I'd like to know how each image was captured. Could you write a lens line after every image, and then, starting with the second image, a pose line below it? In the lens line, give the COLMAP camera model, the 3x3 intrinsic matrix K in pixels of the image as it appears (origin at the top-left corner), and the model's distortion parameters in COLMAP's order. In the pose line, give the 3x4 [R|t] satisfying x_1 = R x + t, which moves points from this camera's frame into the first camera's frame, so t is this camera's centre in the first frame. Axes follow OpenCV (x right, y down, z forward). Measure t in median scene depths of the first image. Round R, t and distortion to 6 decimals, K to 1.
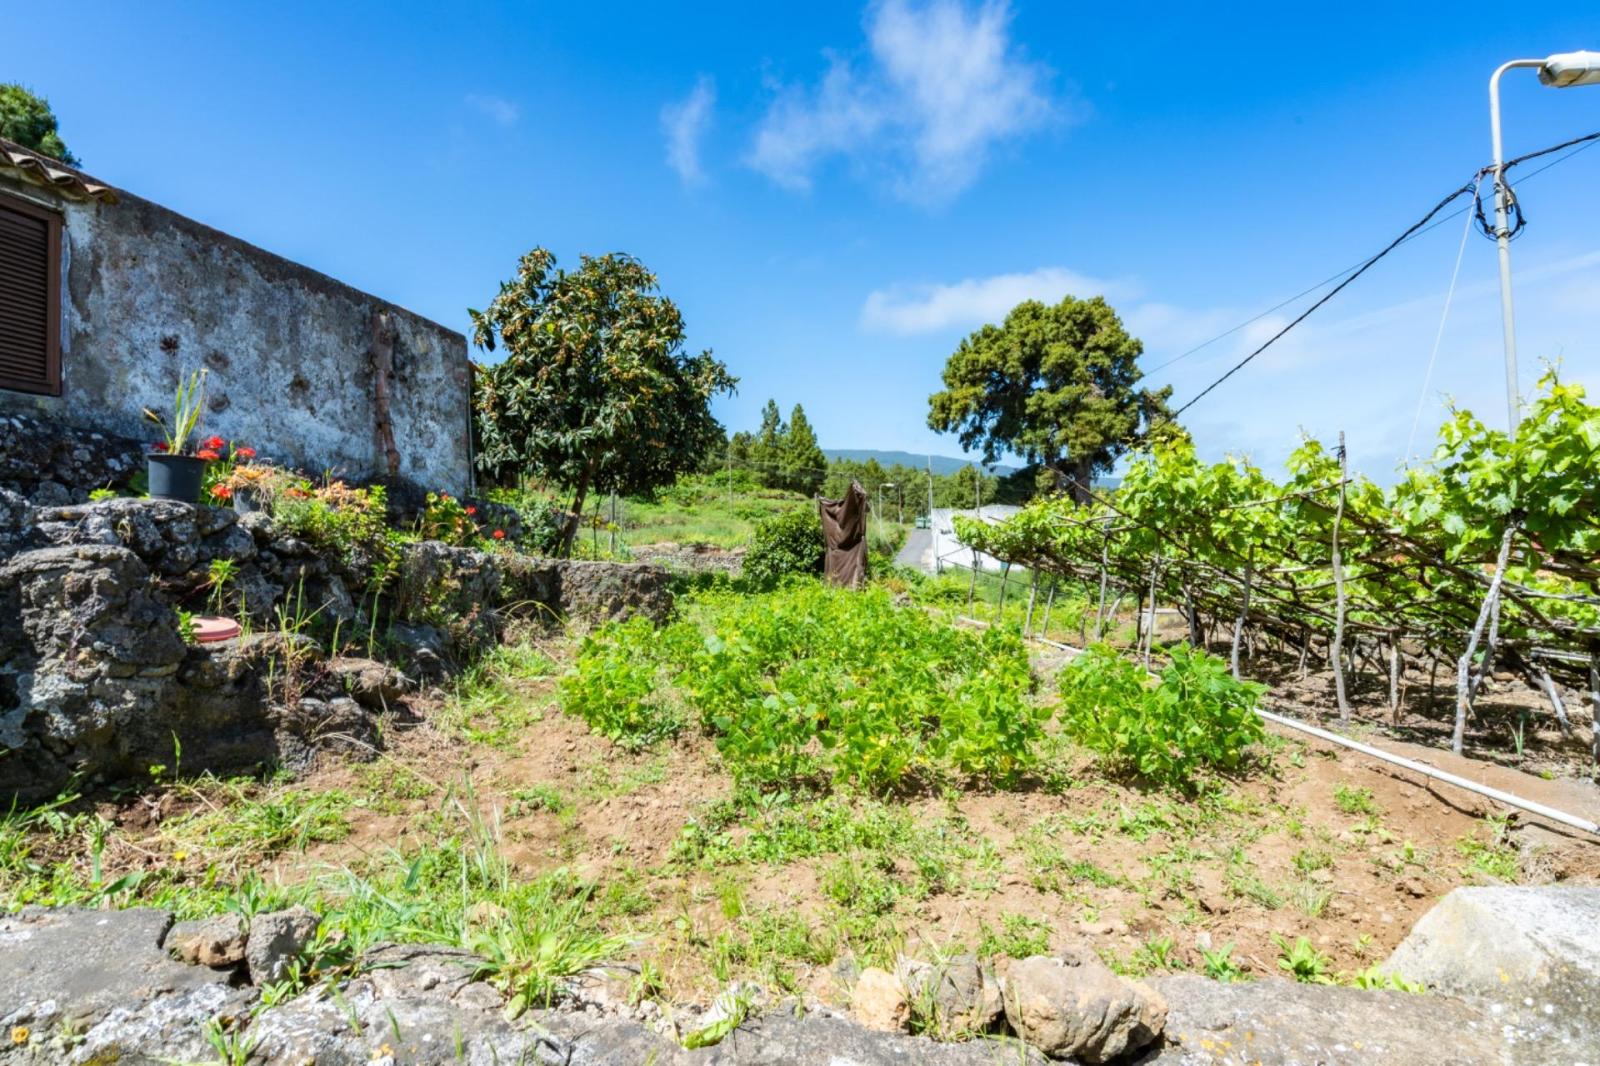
lens RADIAL K [[746.4, 0, 793.3], [0, 746.4, 520.1], [0, 0, 1]] dist [0.000373, -0.000619]
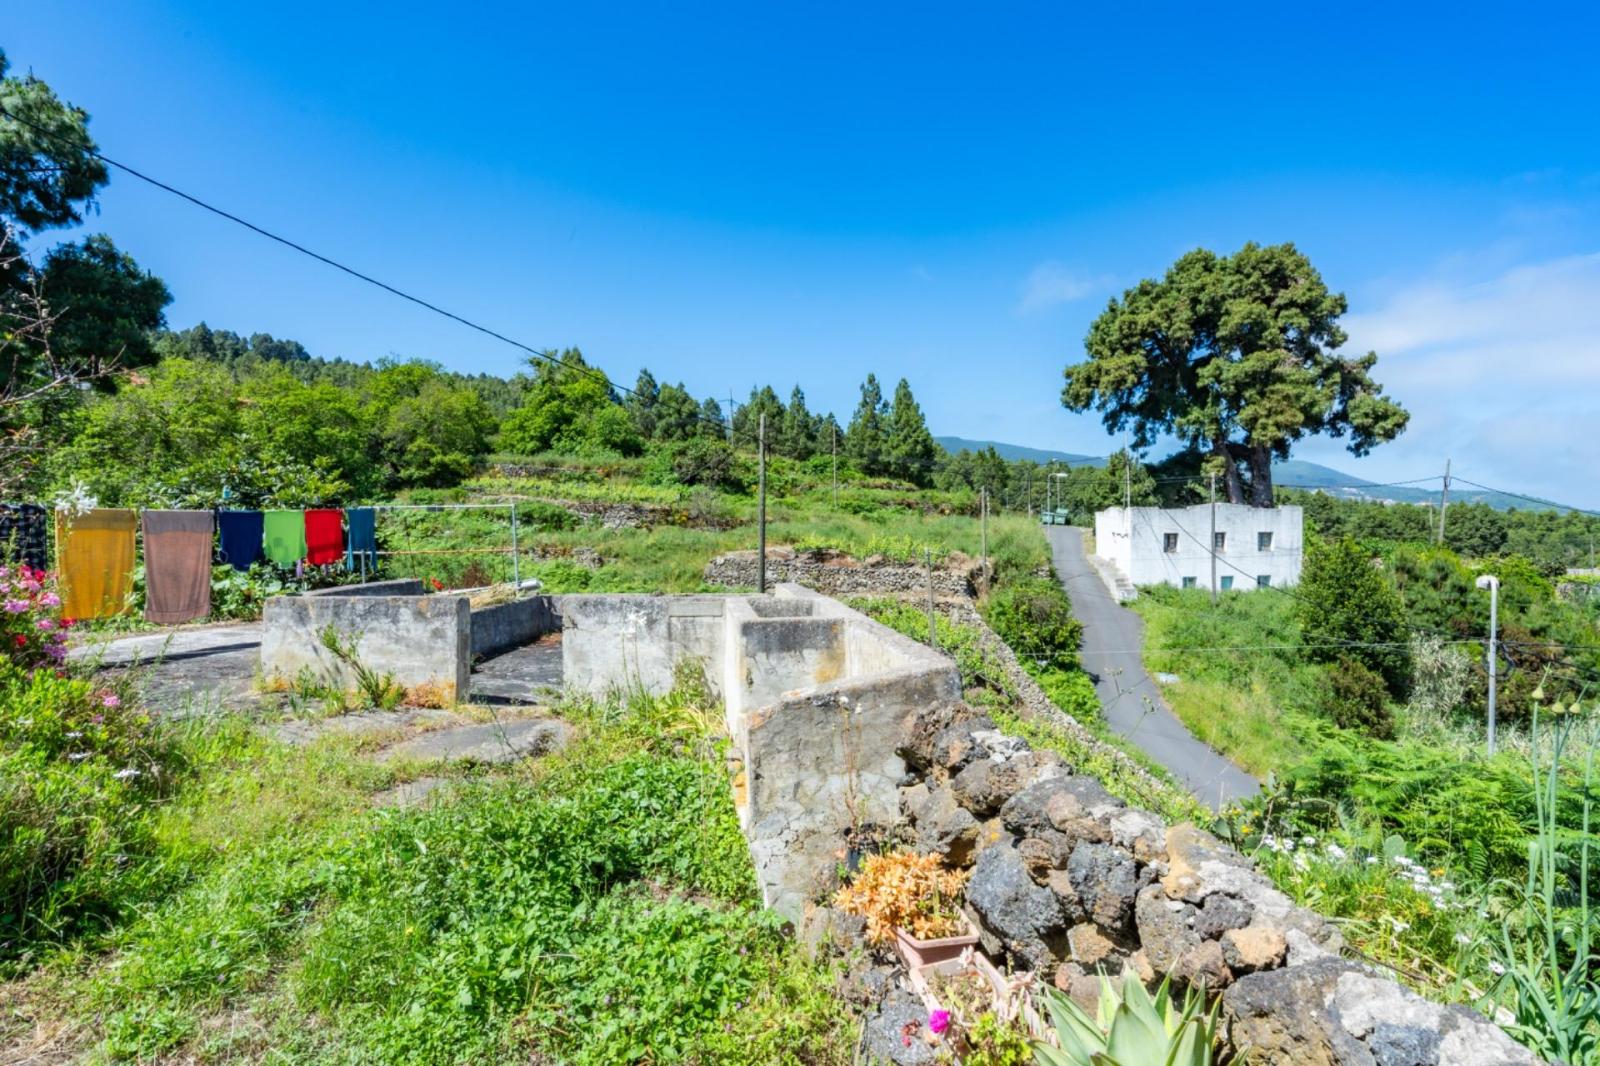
lens RADIAL K [[746.4, 0, 795.5], [0, 746.4, 521.9], [0, 0, 1]] dist [0.000373, -0.000619]
pose [[0.997373, 0.008844, -0.071893, -0.064789], [-0.007099, 0.999675, 0.024489, -0.011406], [0.072086, -0.023914, 0.997112, 0.143031]]
